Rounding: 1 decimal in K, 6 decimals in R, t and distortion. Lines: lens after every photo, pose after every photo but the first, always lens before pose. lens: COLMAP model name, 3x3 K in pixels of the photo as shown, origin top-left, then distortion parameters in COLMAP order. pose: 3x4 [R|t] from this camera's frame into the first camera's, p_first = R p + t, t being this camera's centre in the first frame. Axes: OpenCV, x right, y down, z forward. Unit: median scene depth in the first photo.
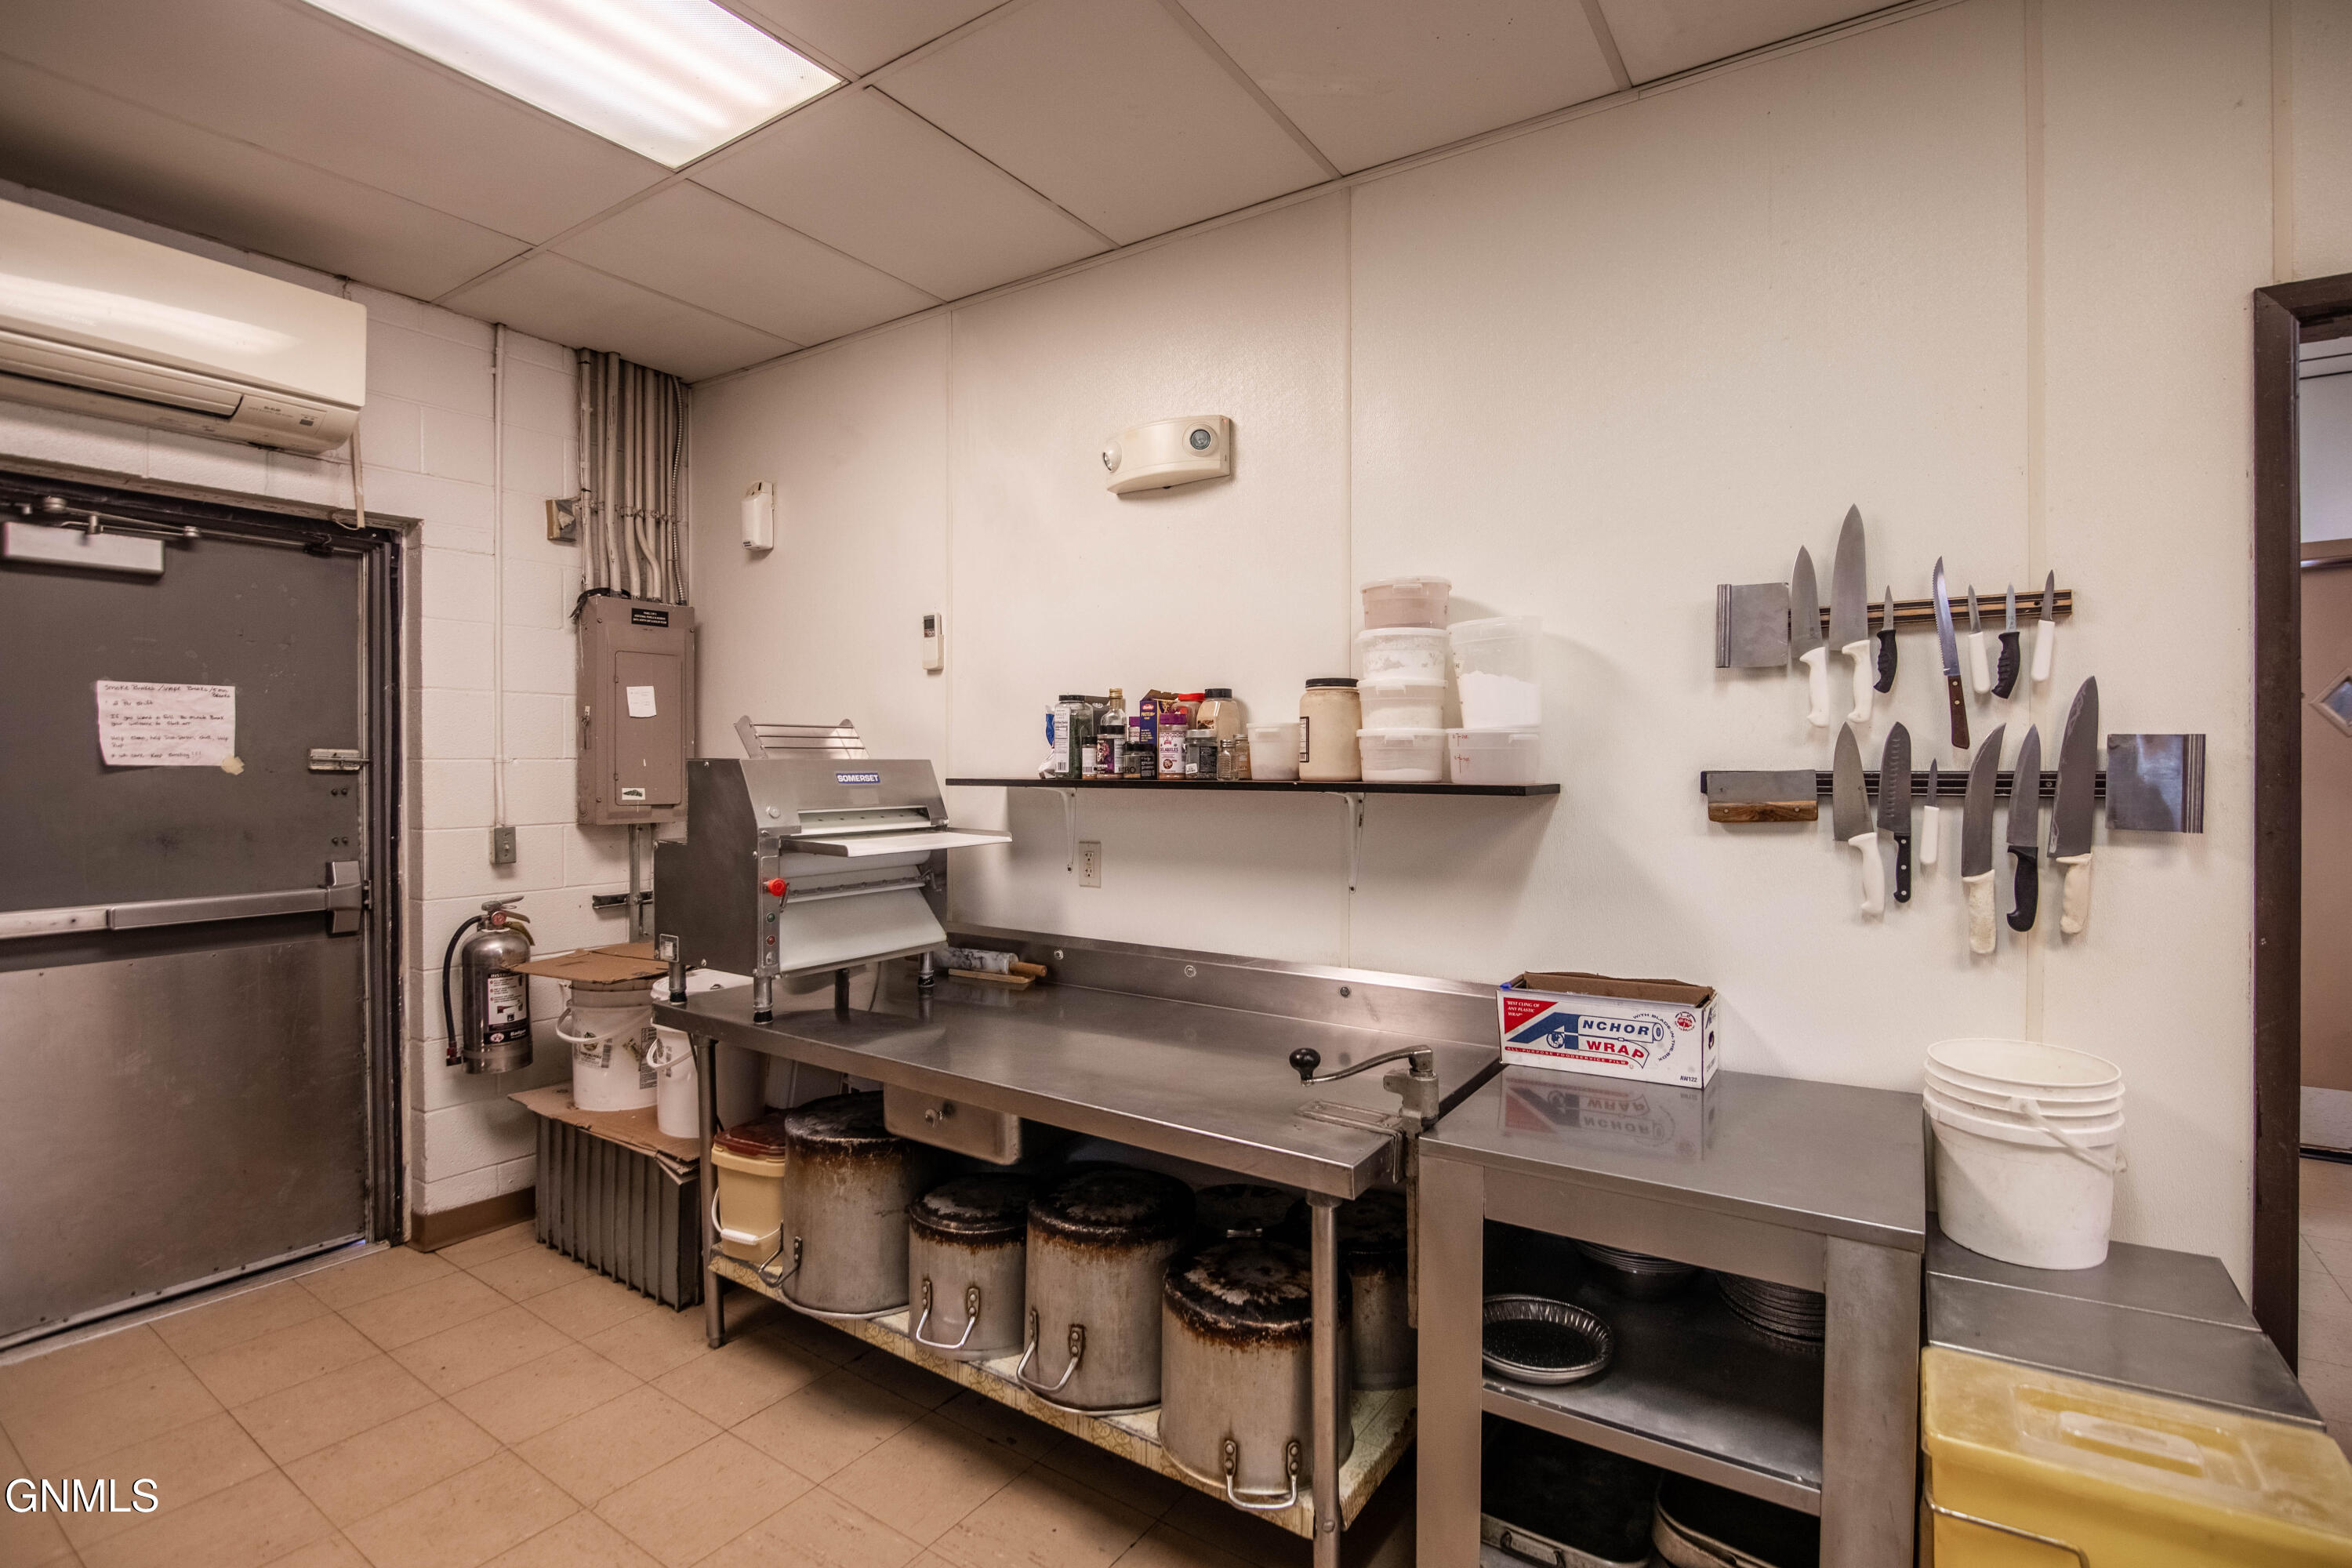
lens RADIAL K [[1082.5, 0, 1176.0], [0, 1082.5, 784.0], [0, 0, 1]] dist [-0.013674, 0.000050]
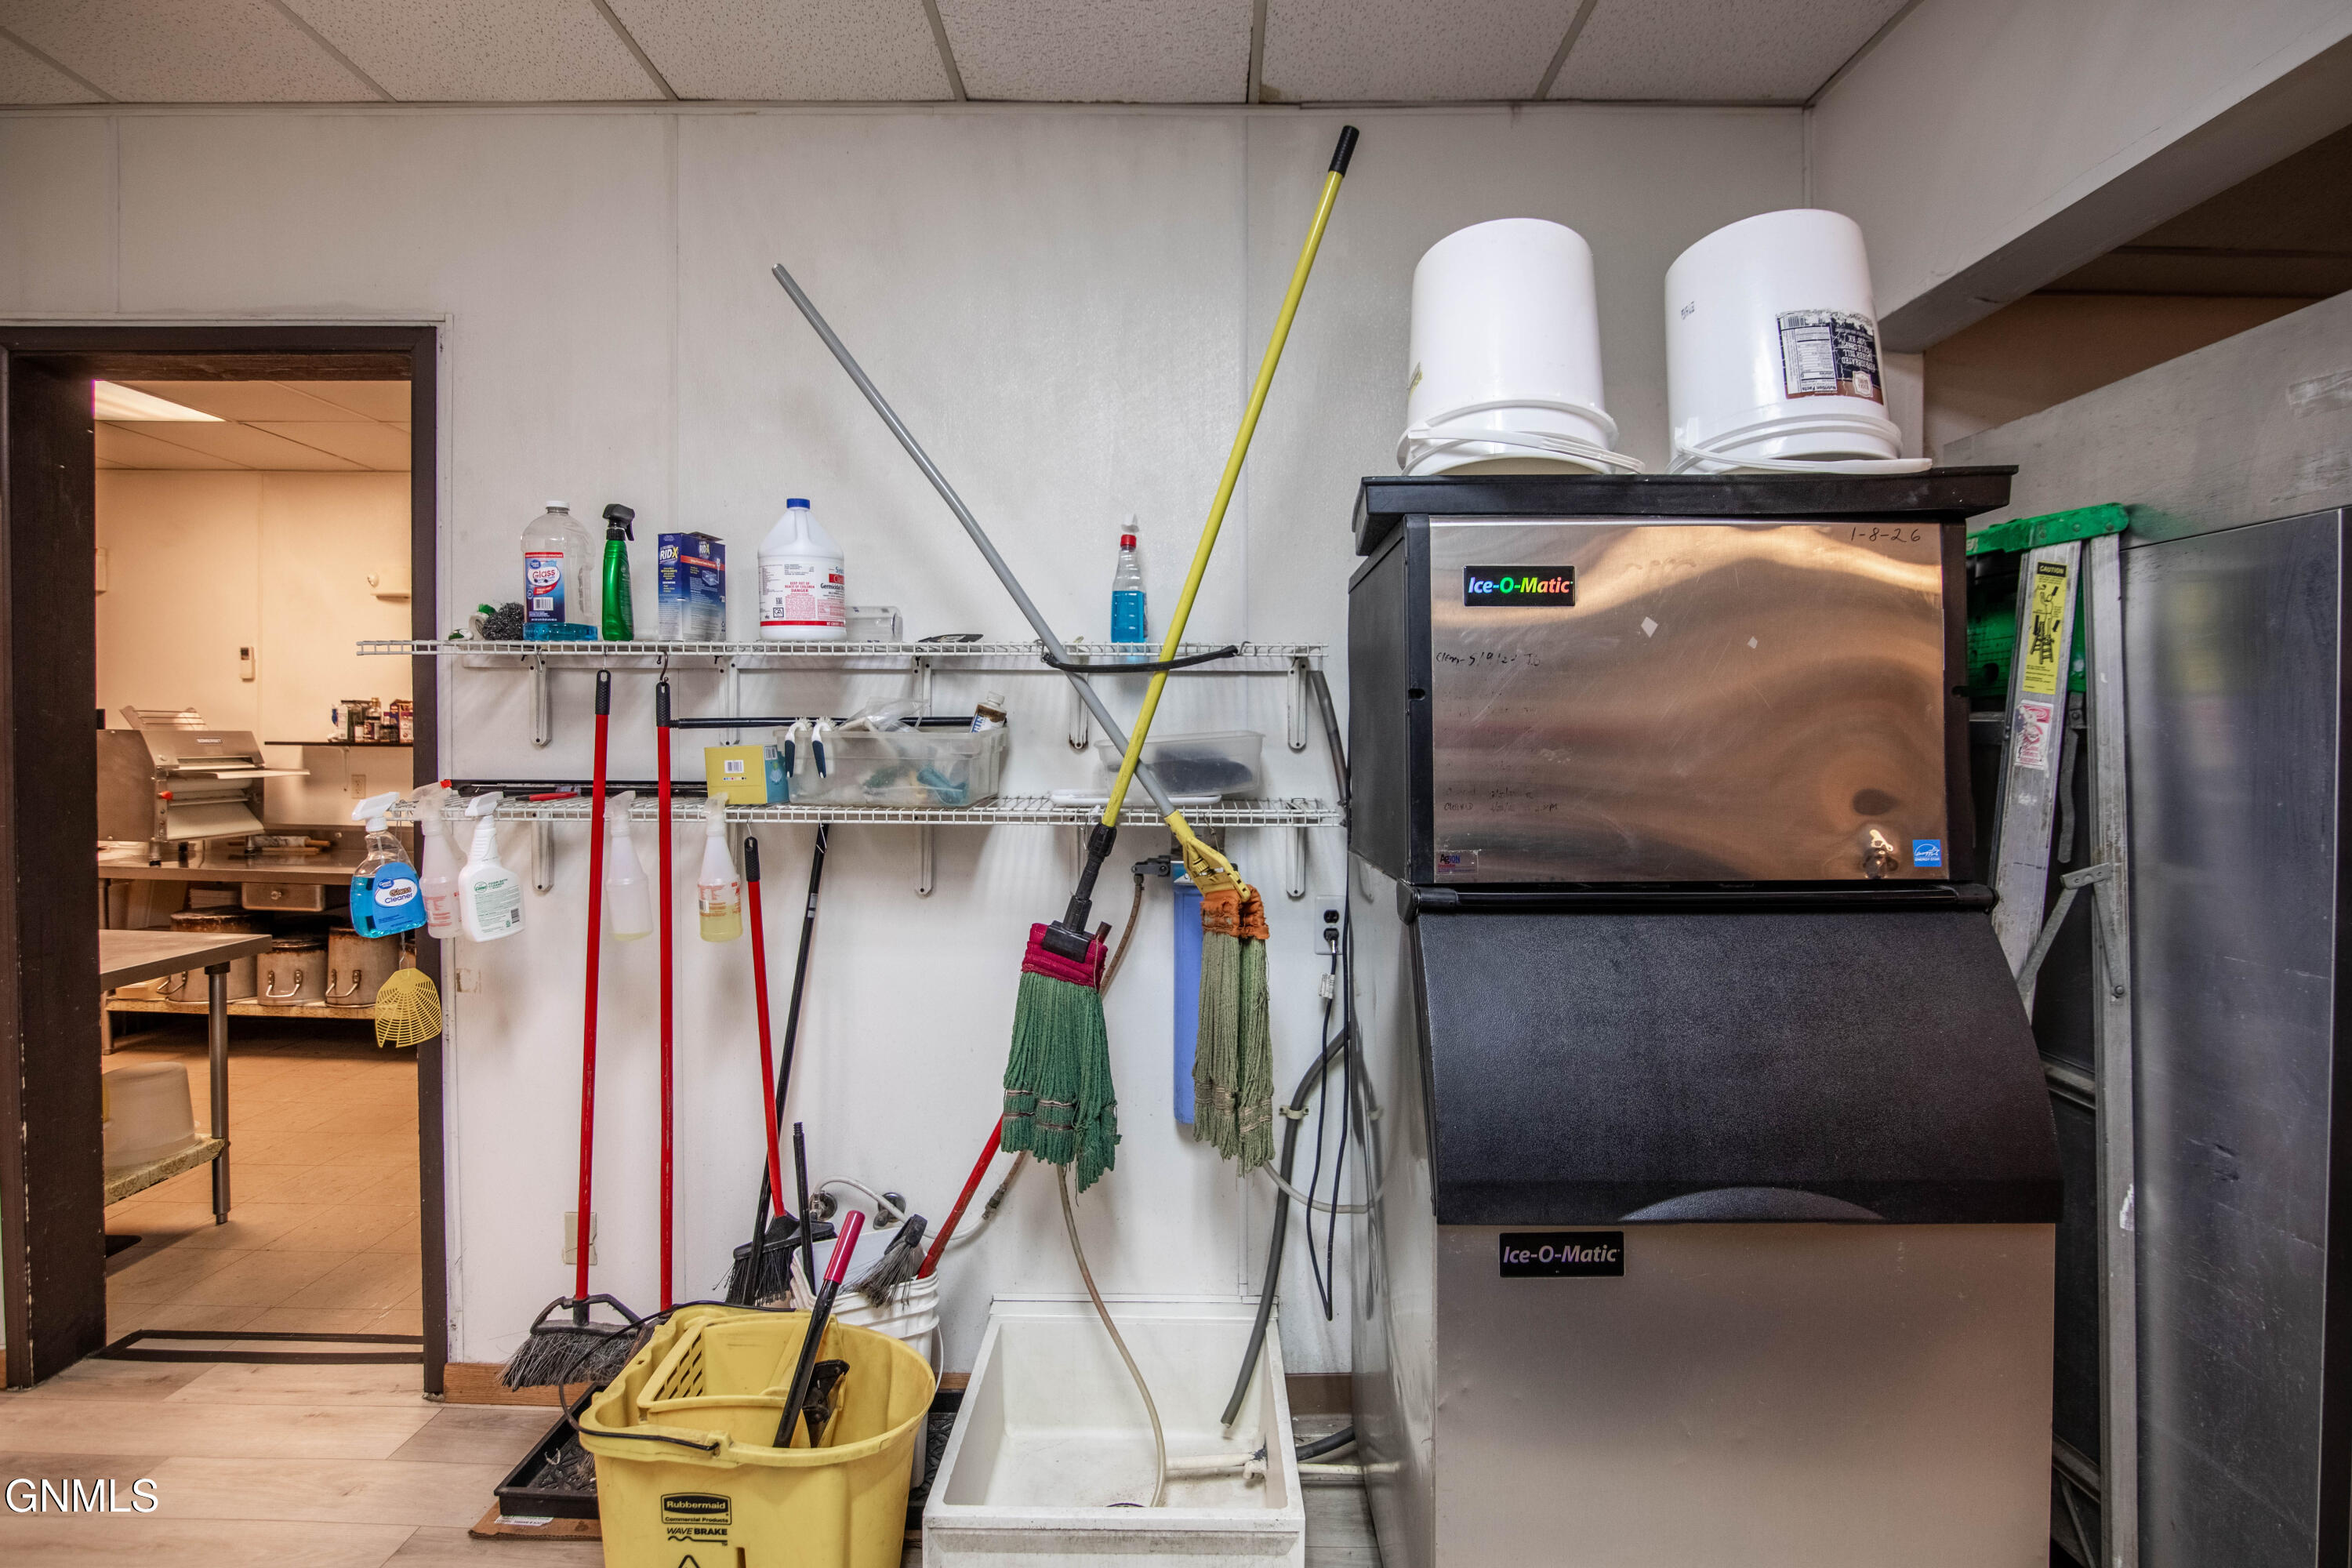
lens RADIAL K [[1109.2, 0, 1176.2], [0, 1109.2, 753.4], [0, 0, 1]] dist [-0.018904, -0.000312]
pose [[0.835739, 0.001397, 0.549124, 0.067930], [-0.001635, 0.999999, -0.000055, 0.013728], [-0.549124, -0.000852, 0.835741, -1.518703]]
